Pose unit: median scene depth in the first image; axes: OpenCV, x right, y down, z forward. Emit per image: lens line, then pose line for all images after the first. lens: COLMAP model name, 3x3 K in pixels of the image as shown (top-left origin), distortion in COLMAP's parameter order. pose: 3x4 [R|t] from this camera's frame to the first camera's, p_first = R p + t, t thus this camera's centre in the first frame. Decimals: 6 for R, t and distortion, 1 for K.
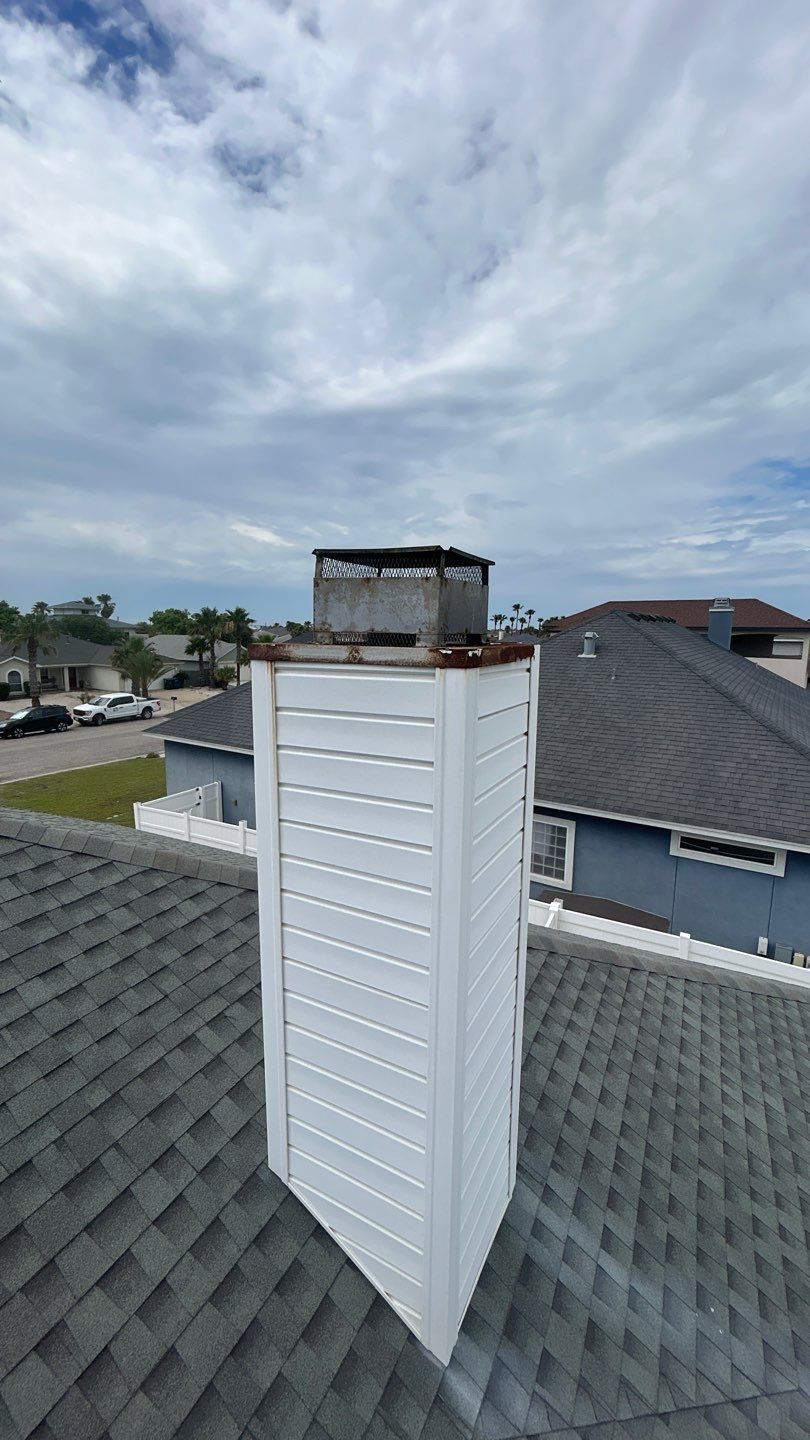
lens RADIAL K [[586.4, 0, 406.8], [0, 586.4, 723.2], [0, 0, 1]] dist [-0.011037, 0.007670]
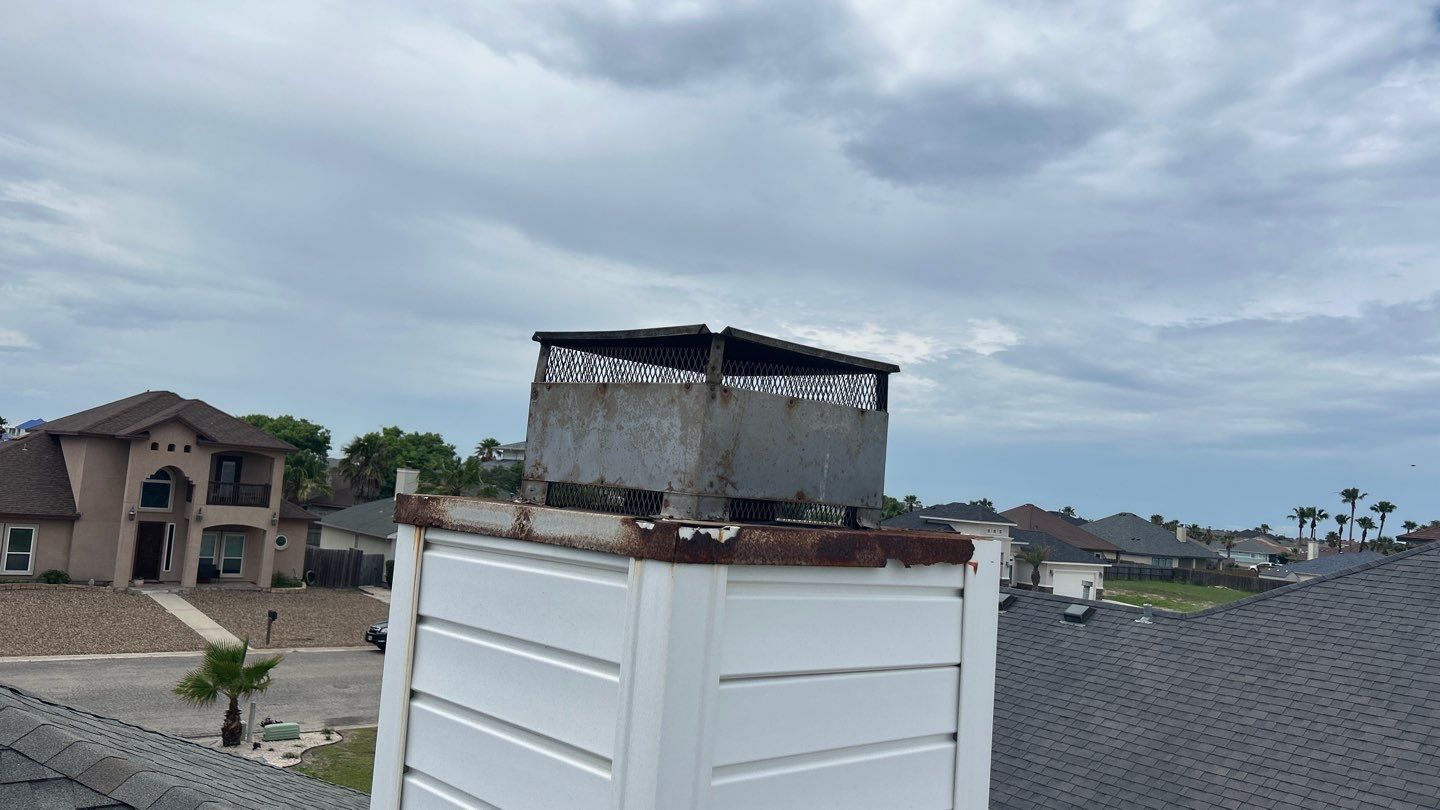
lens RADIAL K [[1095.9, 0, 718.0], [0, 1095.9, 405.1], [0, 0, 1]] dist [0.048887, -0.066044]
pose [[0.948699, 0.038506, -0.313827, 0.346291], [-0.116240, 0.965522, -0.232926, -0.010773], [0.294038, 0.257456, 0.920466, 0.126037]]
